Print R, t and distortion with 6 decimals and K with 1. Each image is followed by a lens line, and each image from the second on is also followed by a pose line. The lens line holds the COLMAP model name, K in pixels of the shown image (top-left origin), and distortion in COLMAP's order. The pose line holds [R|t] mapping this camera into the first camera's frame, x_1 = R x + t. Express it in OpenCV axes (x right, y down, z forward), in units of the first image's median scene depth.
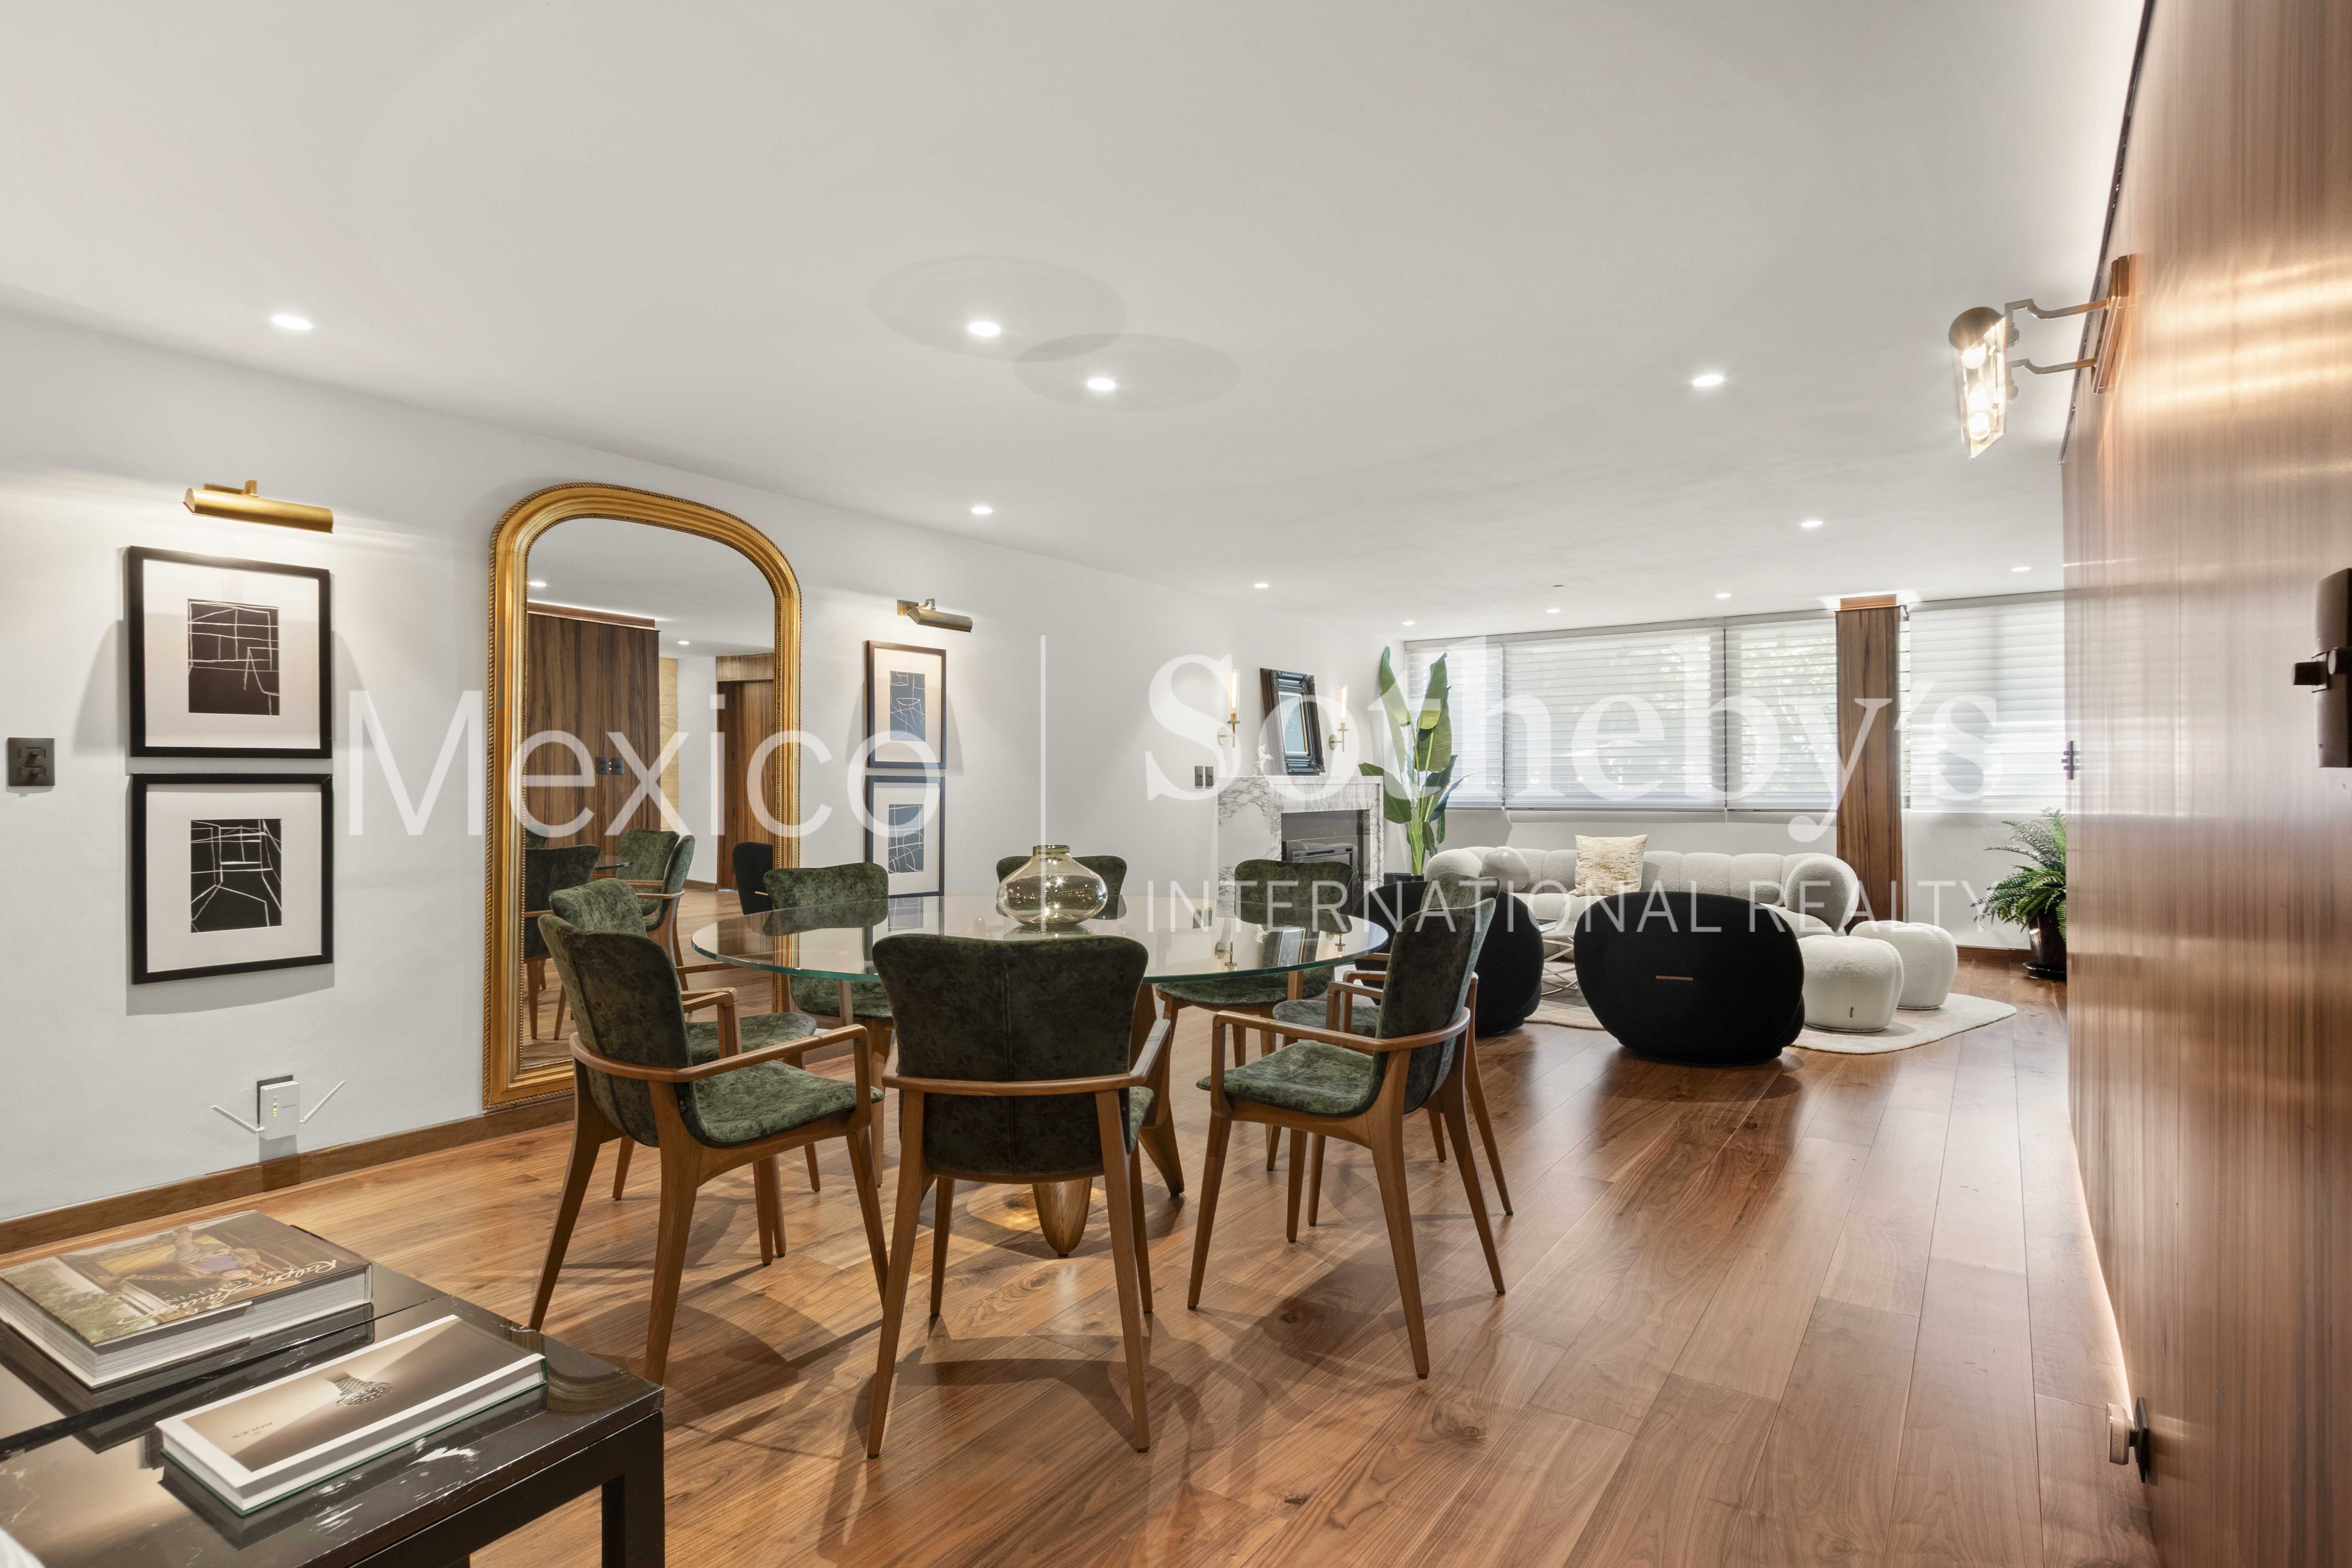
lens RADIAL K [[1214.1, 0, 1179.9], [0, 1214.1, 781.4], [0, 0, 1]] dist [0.000772, -0.000212]
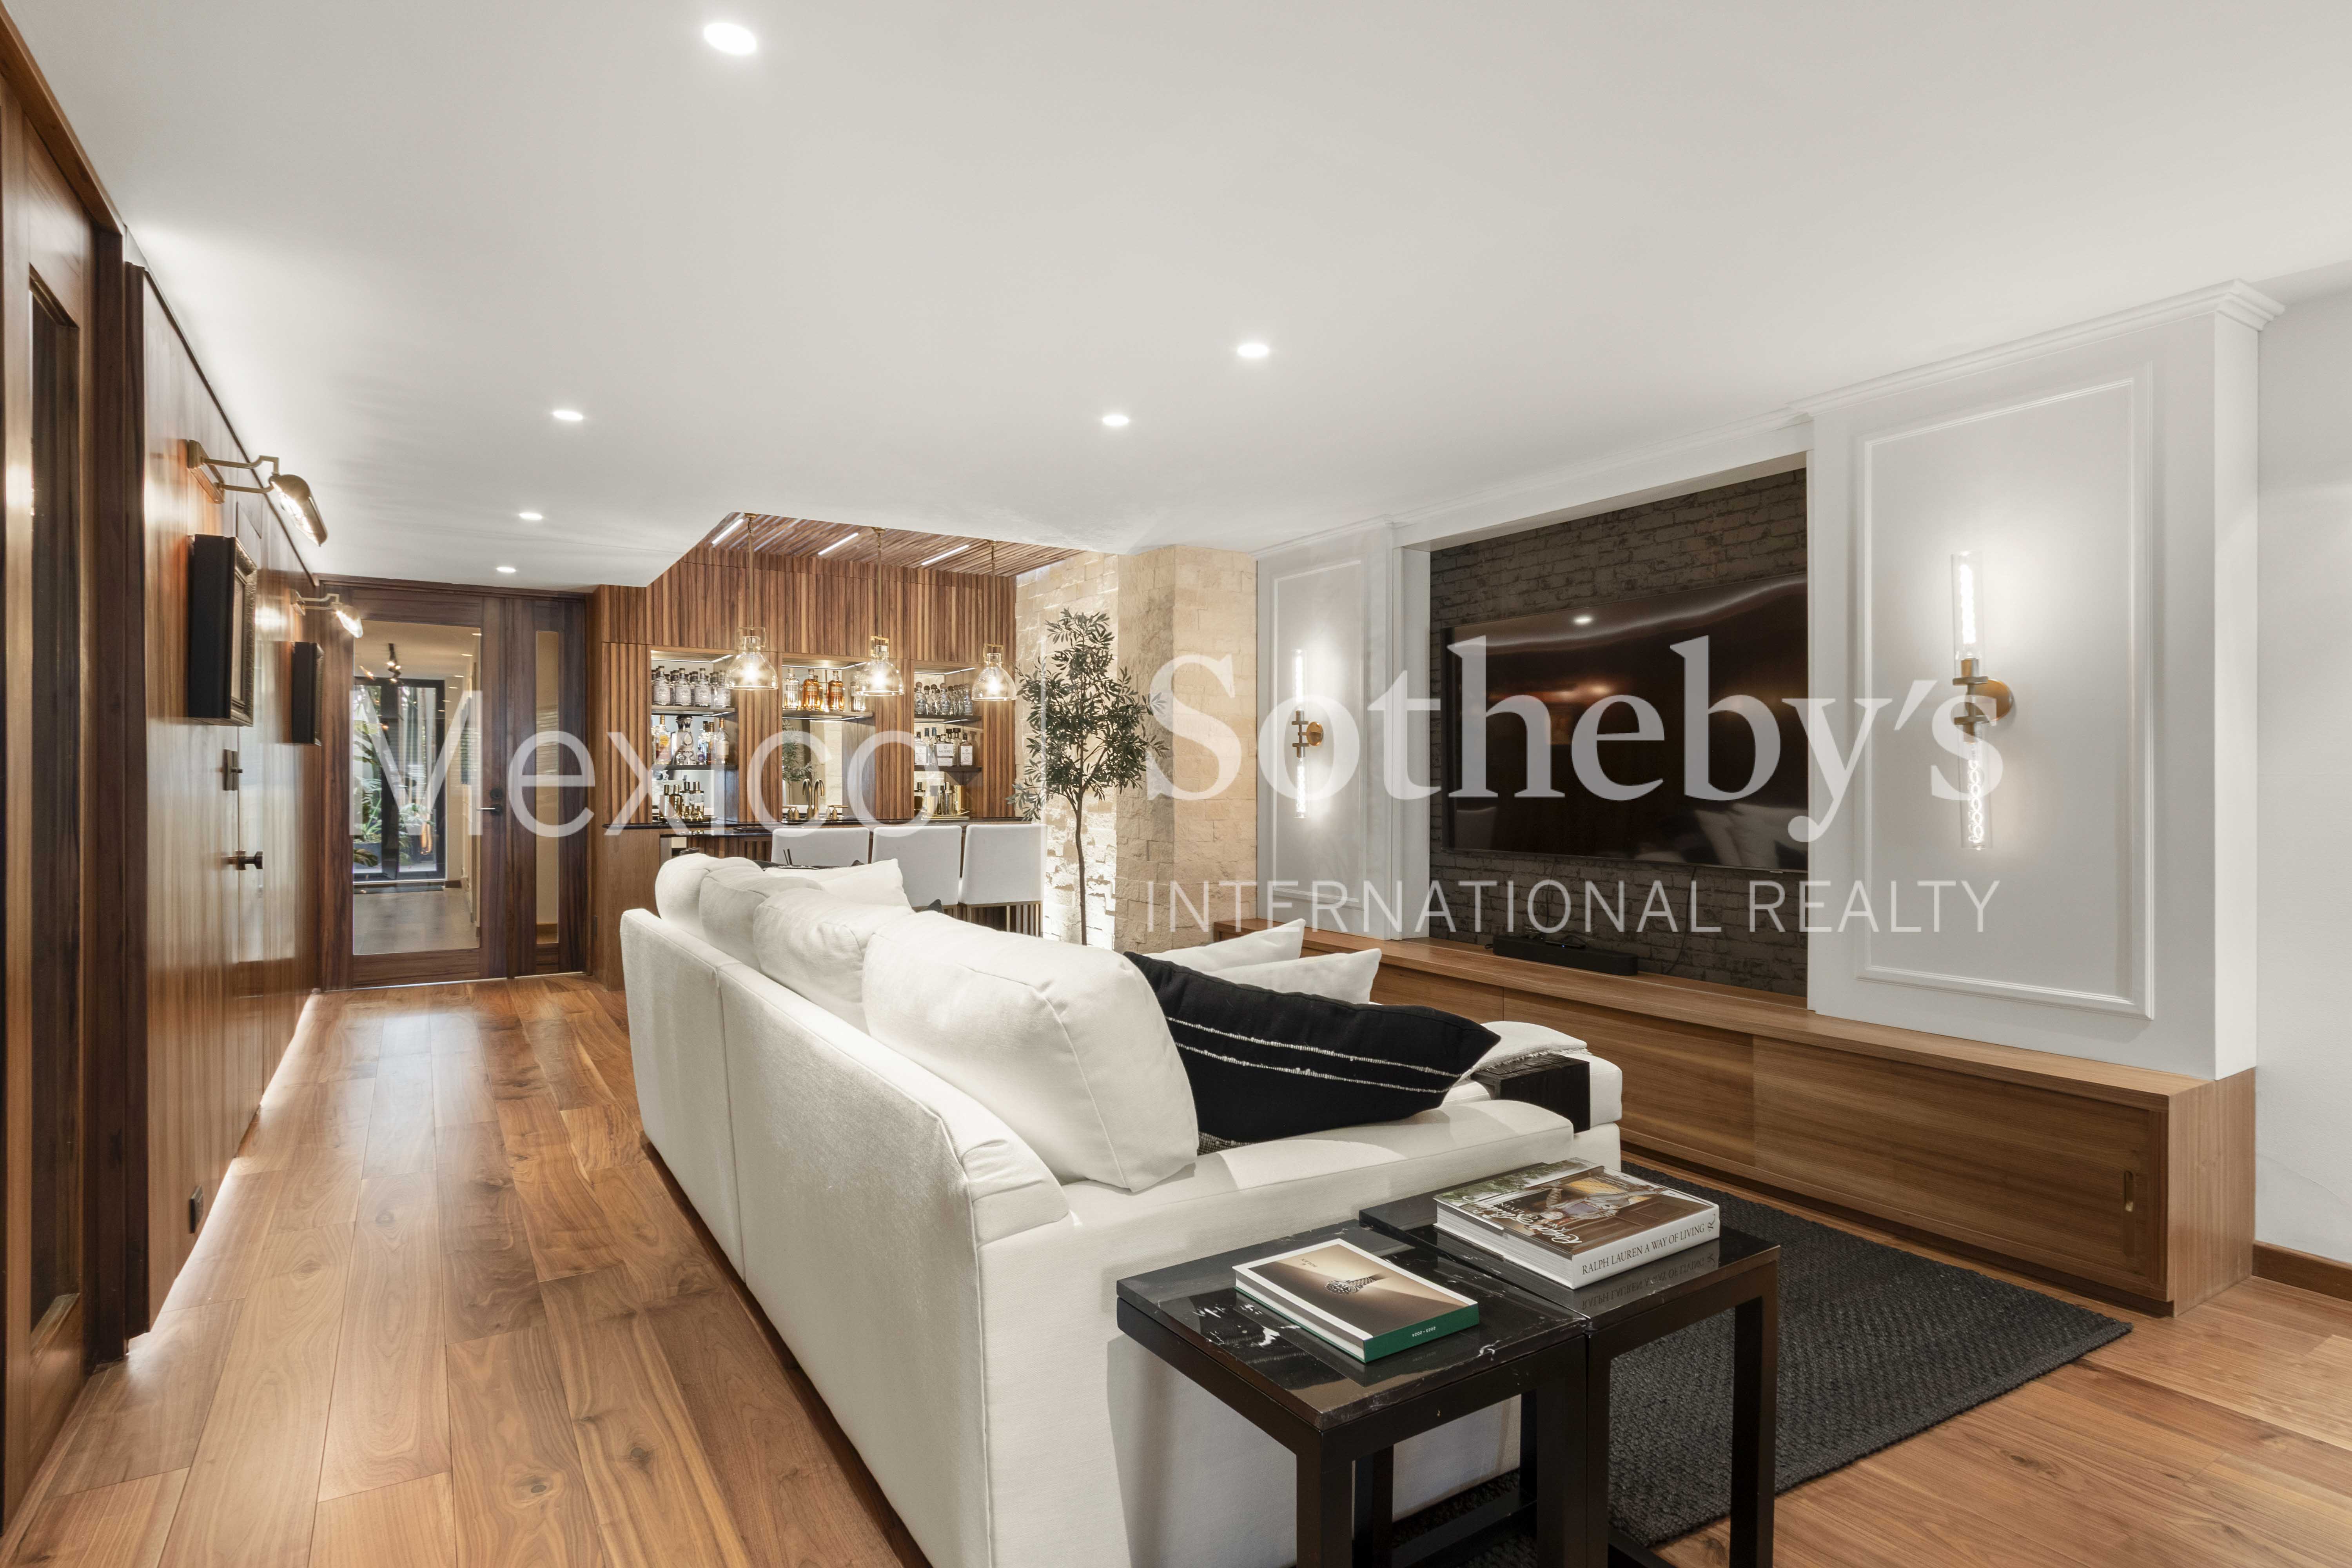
lens RADIAL K [[1251.0, 0, 1183.4], [0, 1251.0, 789.0], [0, 0, 1]] dist [0.006074, 0.000932]
pose [[-0.426623, 0.000366, -0.904430, 0.162194], [-0.001840, 0.999997, 0.001273, -0.005086], [0.904428, 0.002207, -0.426621, 0.389878]]
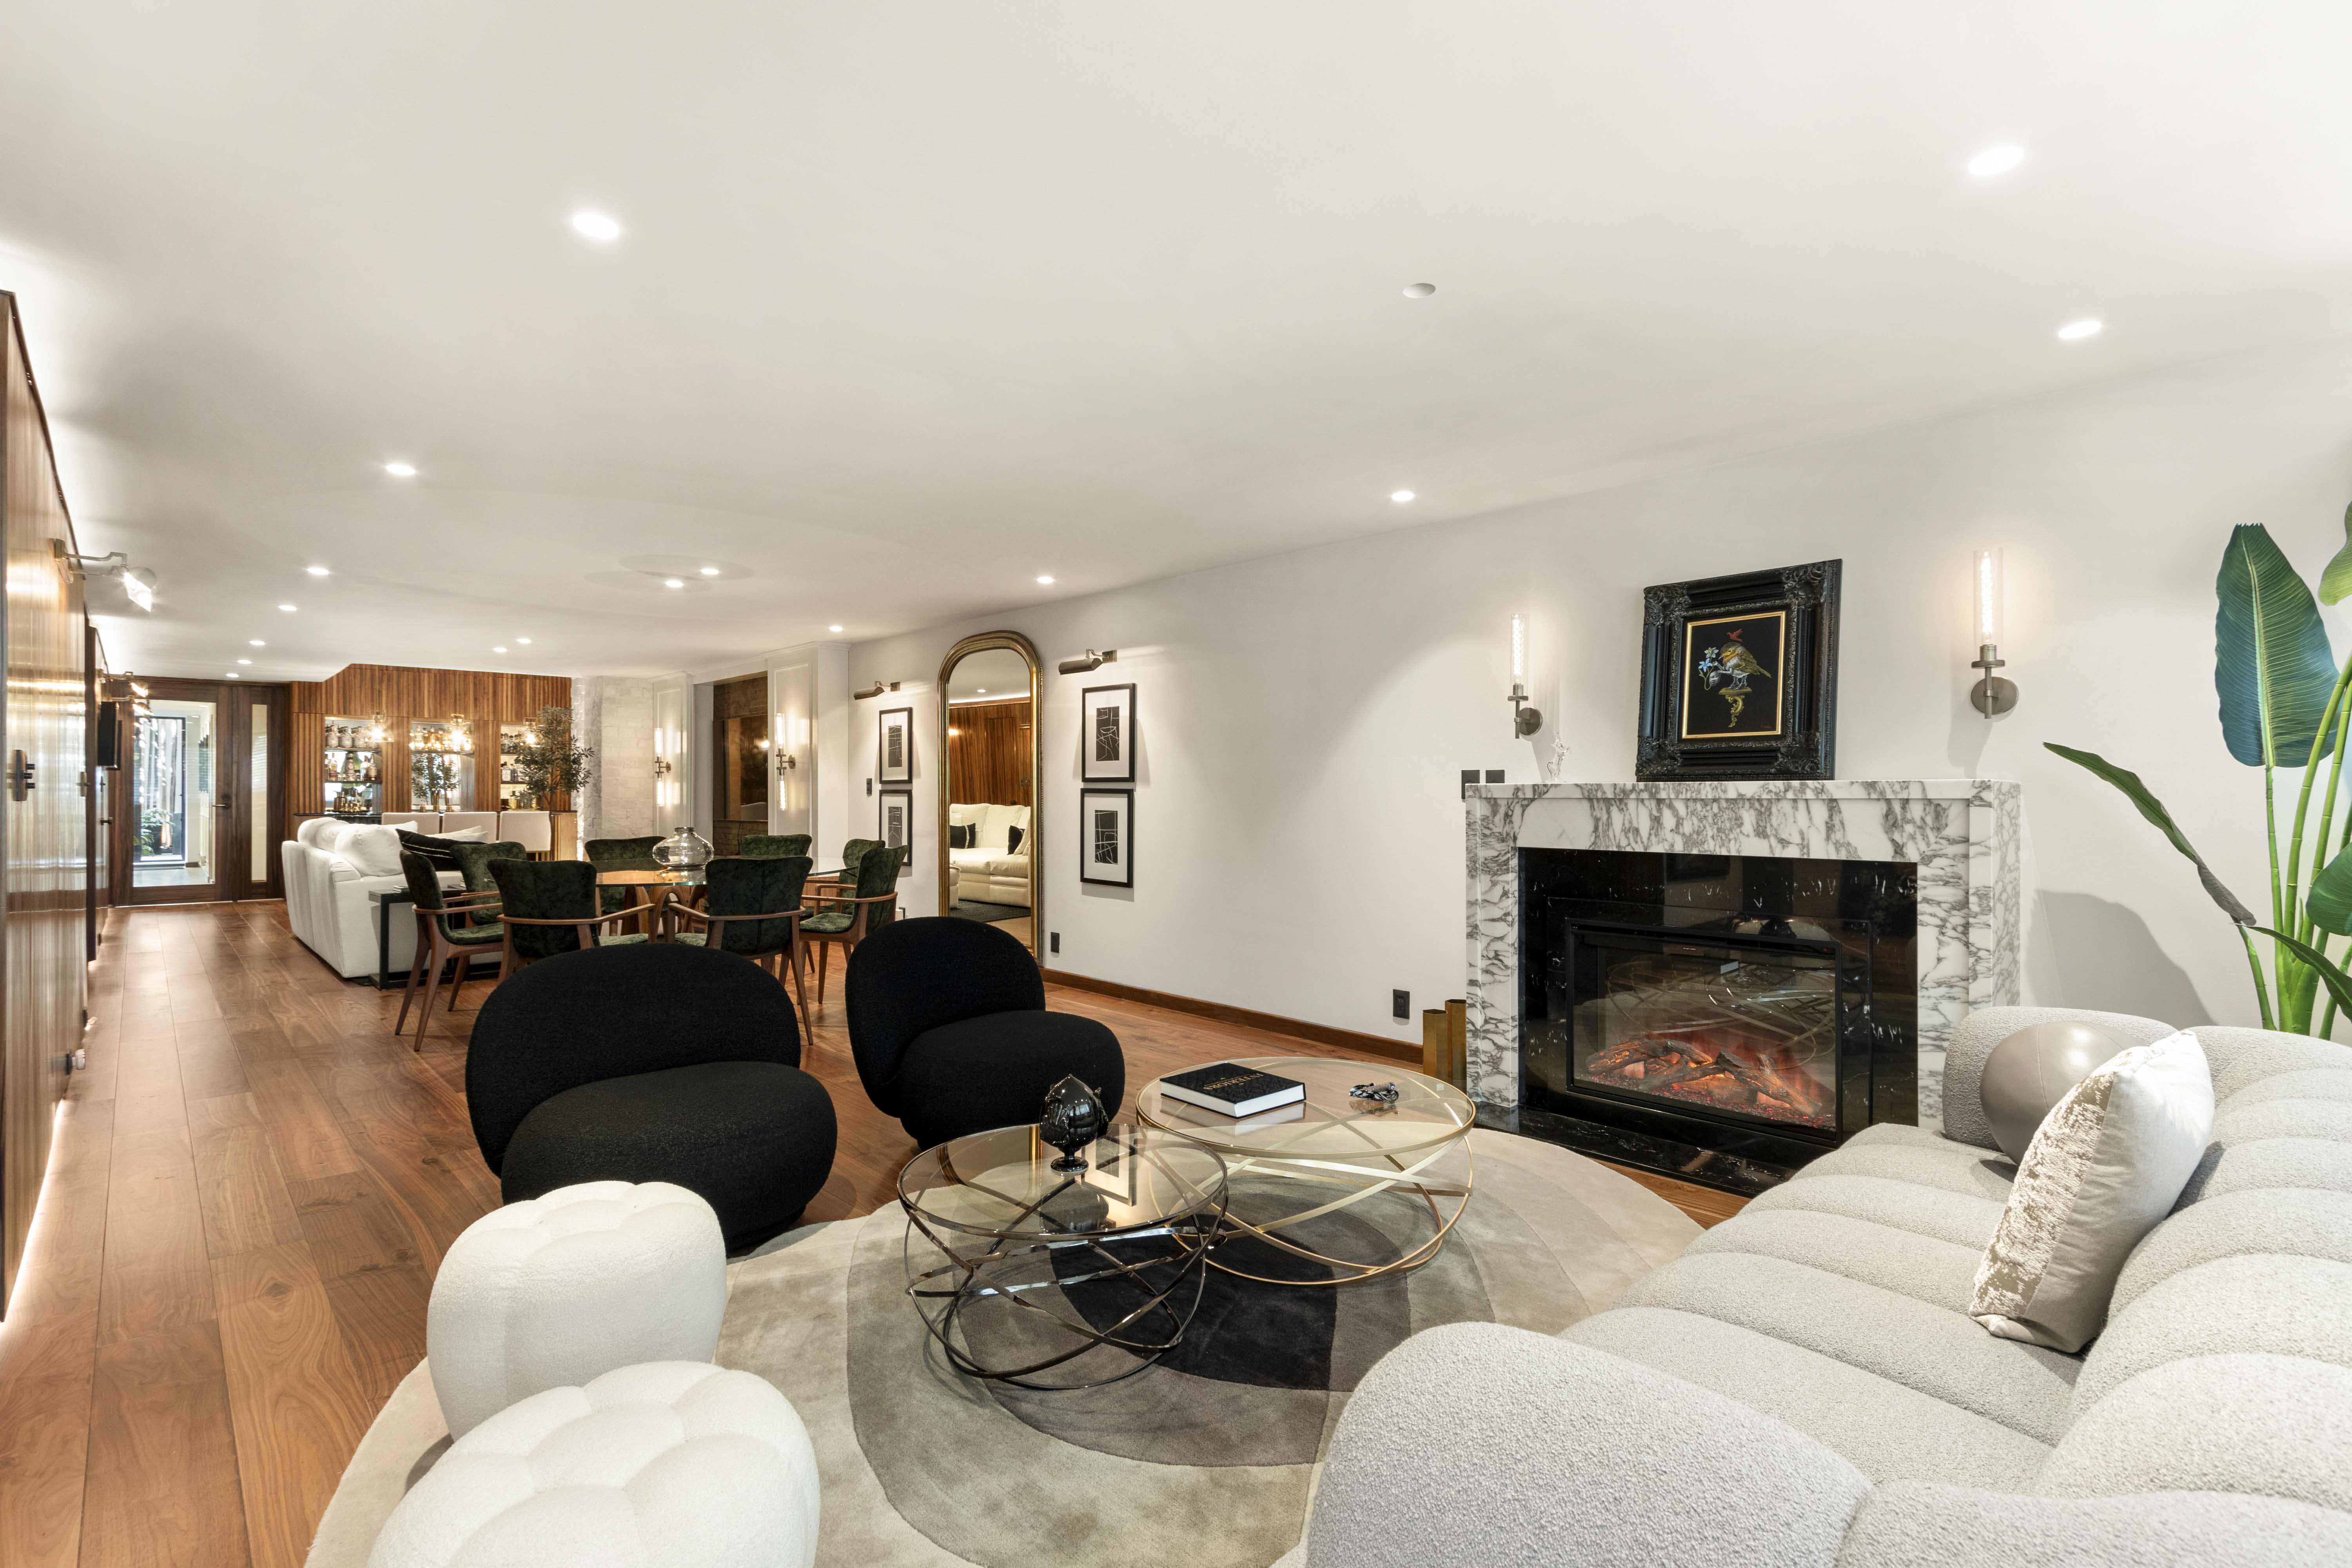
lens RADIAL K [[1074.6, 0, 1162.9], [0, 1074.6, 794.6], [0, 0, 1]] dist [-0.000138, -0.001558]
pose [[-0.215372, 0.001346, -0.976531, 1.055704], [0.001777, 0.999998, 0.000986, 0.001870], [0.976531, -0.001523, -0.215374, 1.572439]]
